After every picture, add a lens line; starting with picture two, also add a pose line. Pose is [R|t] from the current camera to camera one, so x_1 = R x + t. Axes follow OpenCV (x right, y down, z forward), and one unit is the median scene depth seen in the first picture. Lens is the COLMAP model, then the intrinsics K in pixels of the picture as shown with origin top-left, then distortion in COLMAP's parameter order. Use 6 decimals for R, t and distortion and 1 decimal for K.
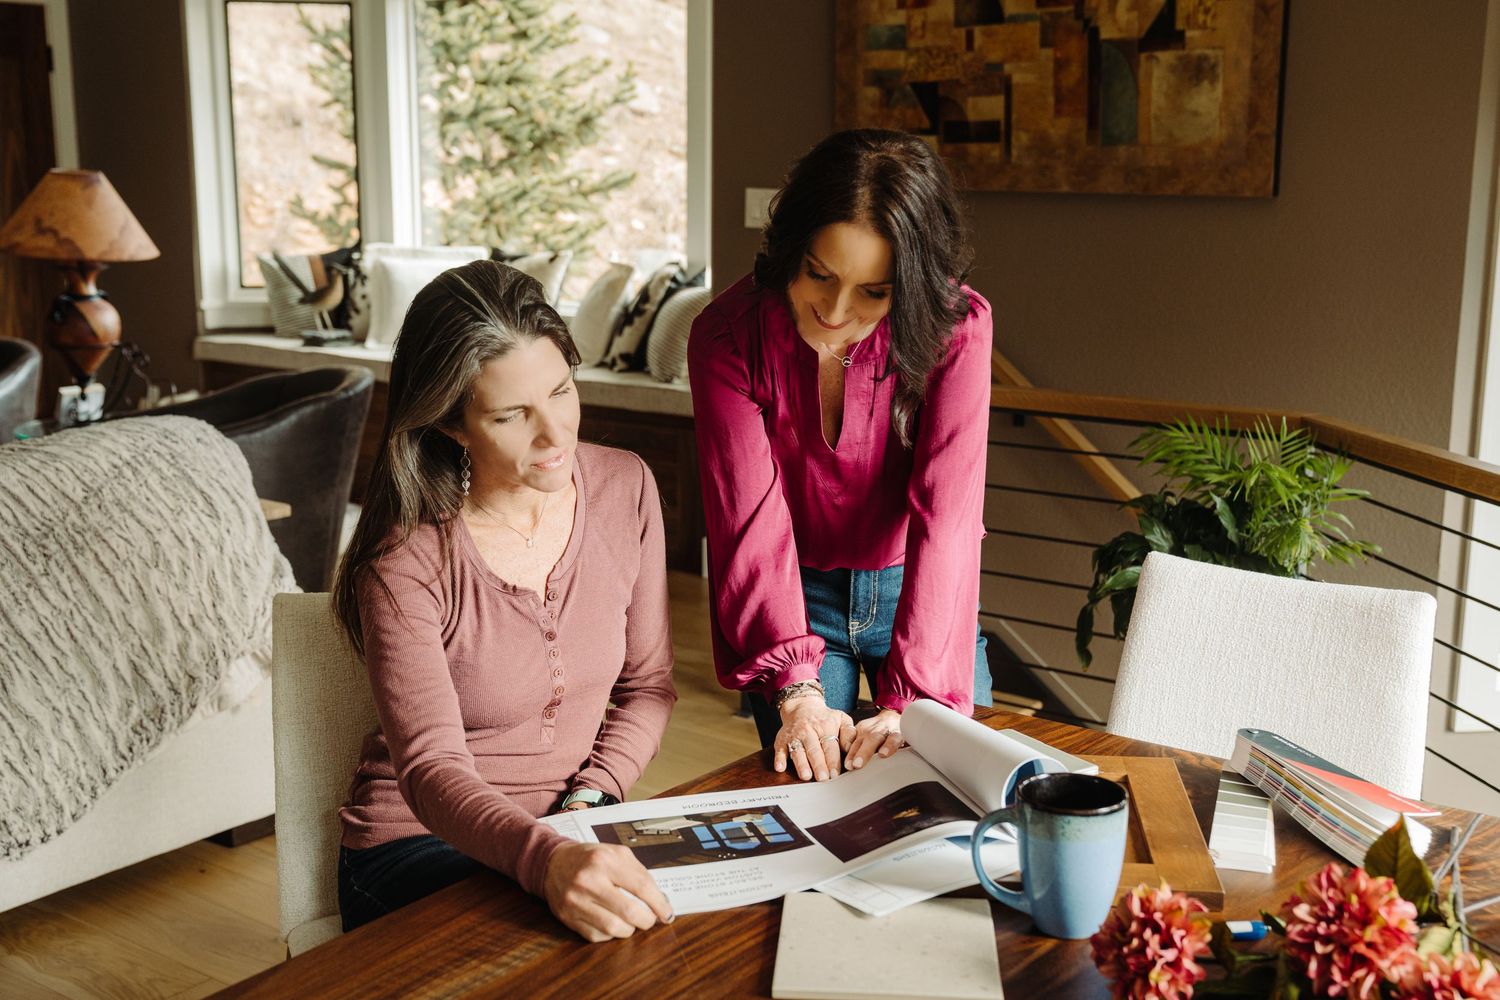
lens RADIAL K [[1724.4, 0, 750.0], [0, 1724.4, 500.0], [0, 0, 1]] dist [0.014917, 0.006259]
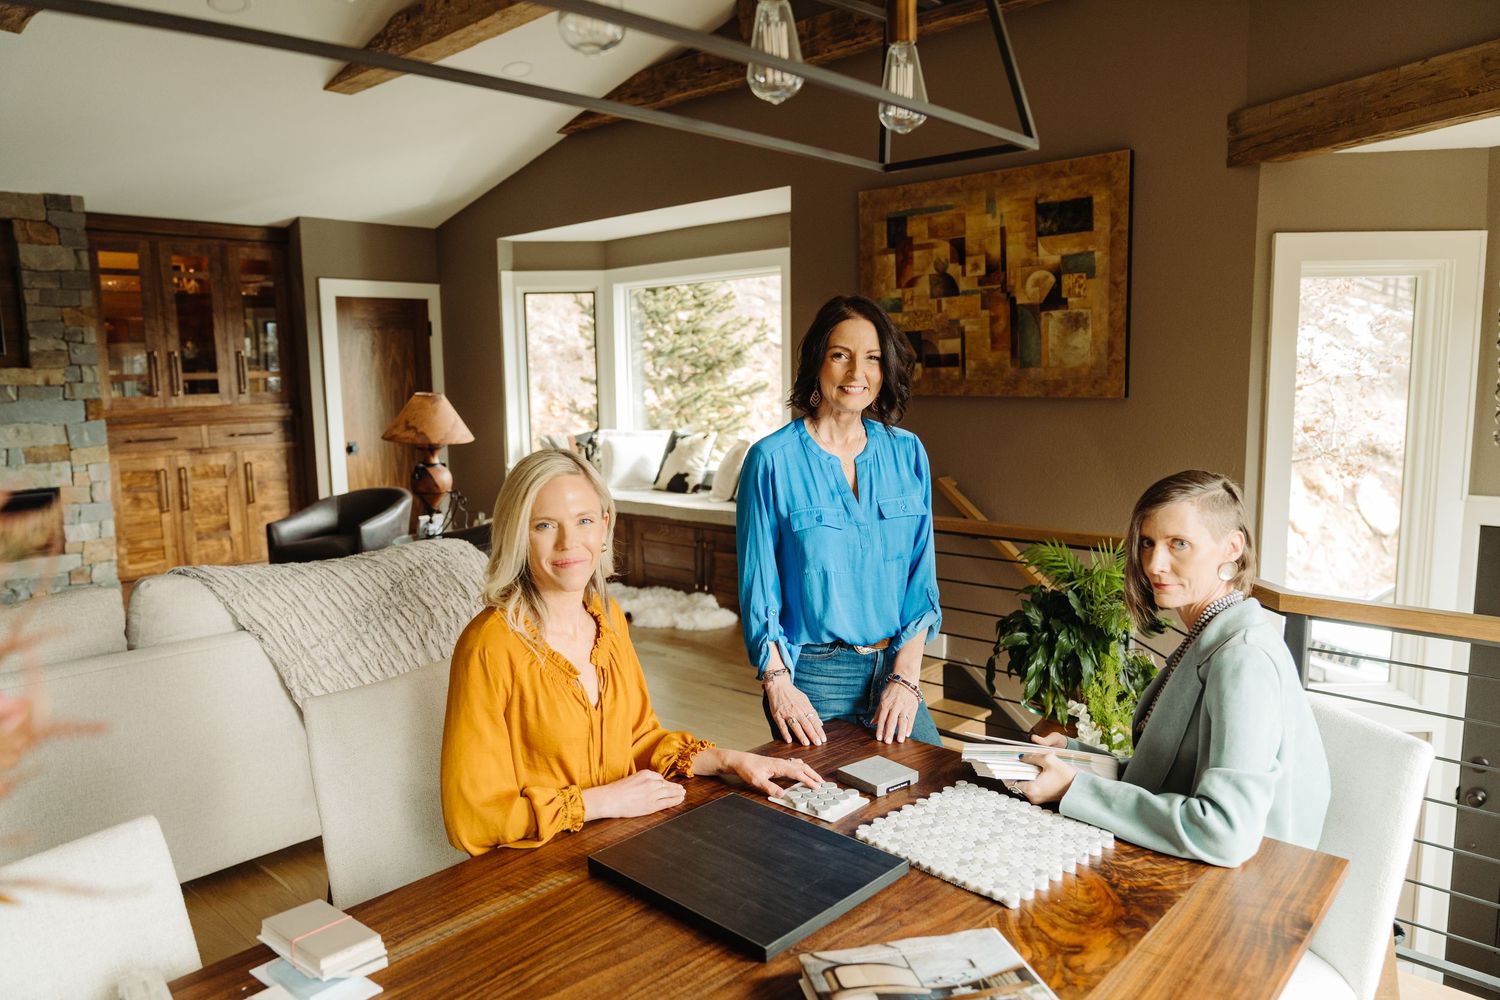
lens RADIAL K [[1031.0, 0, 743.1], [0, 1031.0, 500.9], [0, 0, 1]] dist [-0.035855, 0.025511]
pose [[0.992484, -0.005853, -0.122236, 0.053676], [-0.002333, 0.997770, -0.066712, -0.012033], [0.122354, 0.066496, 0.990256, 0.010606]]
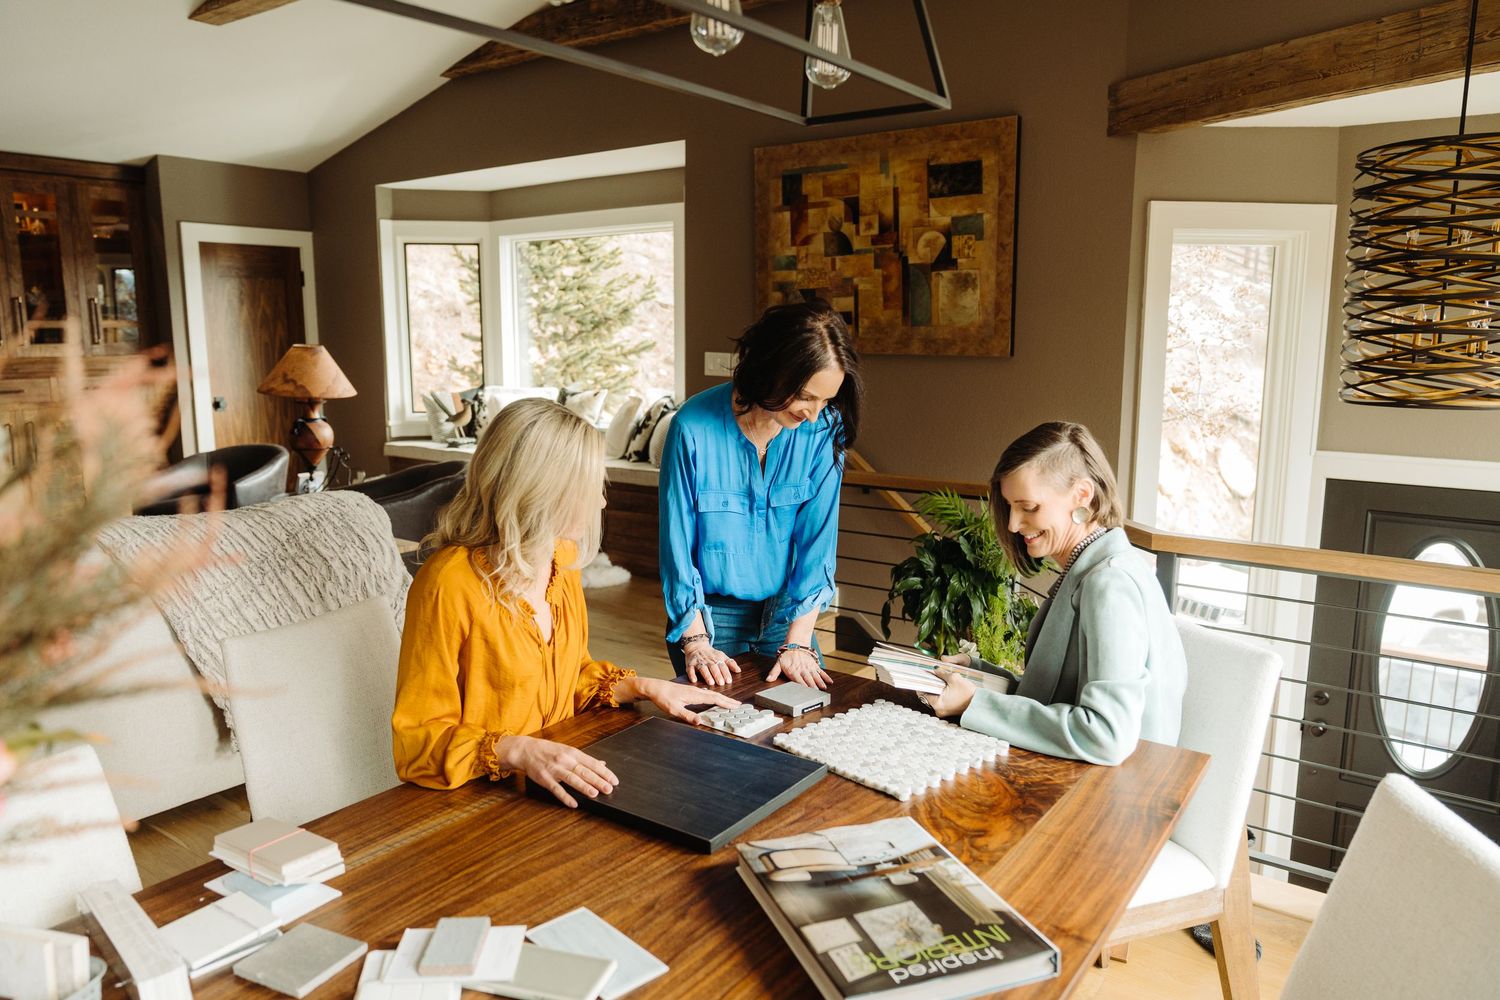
lens RADIAL K [[1054.7, 0, 745.2], [0, 1054.7, 502.7], [0, 0, 1]] dist [-0.039108, 0.028653]
pose [[0.999975, -0.004932, -0.005094, 0.040812], [0.004757, 0.999420, -0.033711, -0.000269], [0.005258, 0.033686, 0.999419, -0.014713]]
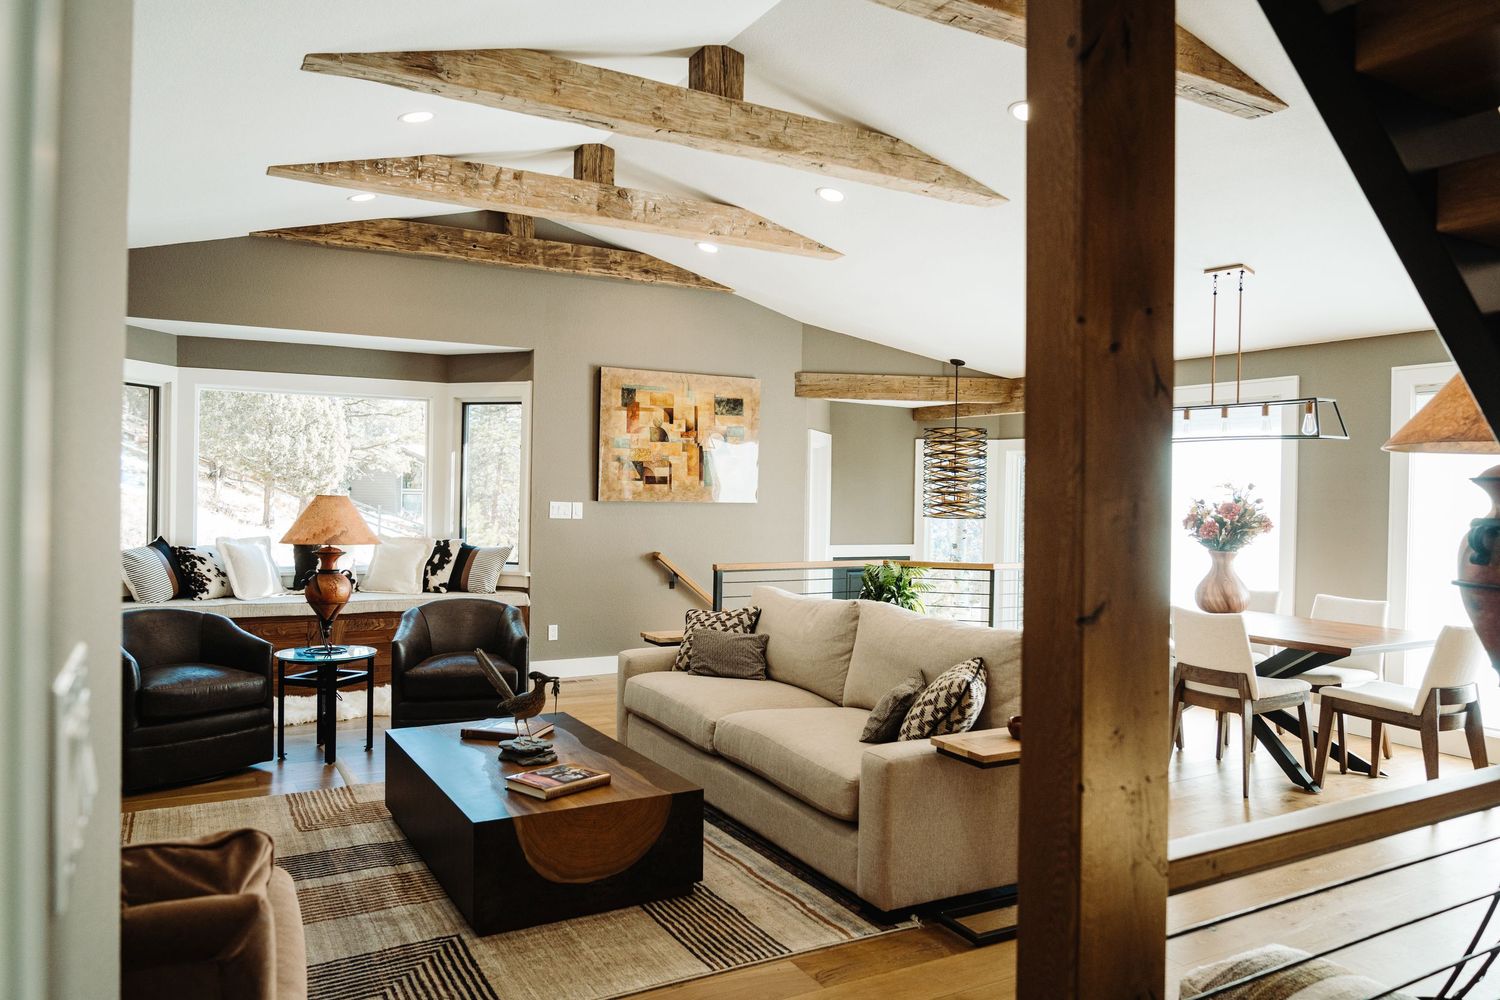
lens RADIAL K [[1031.0, 0, 743.1], [0, 1031.0, 500.9], [0, 0, 1]] dist [-0.035855, 0.025511]
pose [[0.404654, -0.001321, 0.914469, -1.151393], [0.166626, 0.983365, -0.072312, -0.040194], [-0.899161, 0.181636, 0.398142, 0.227192]]
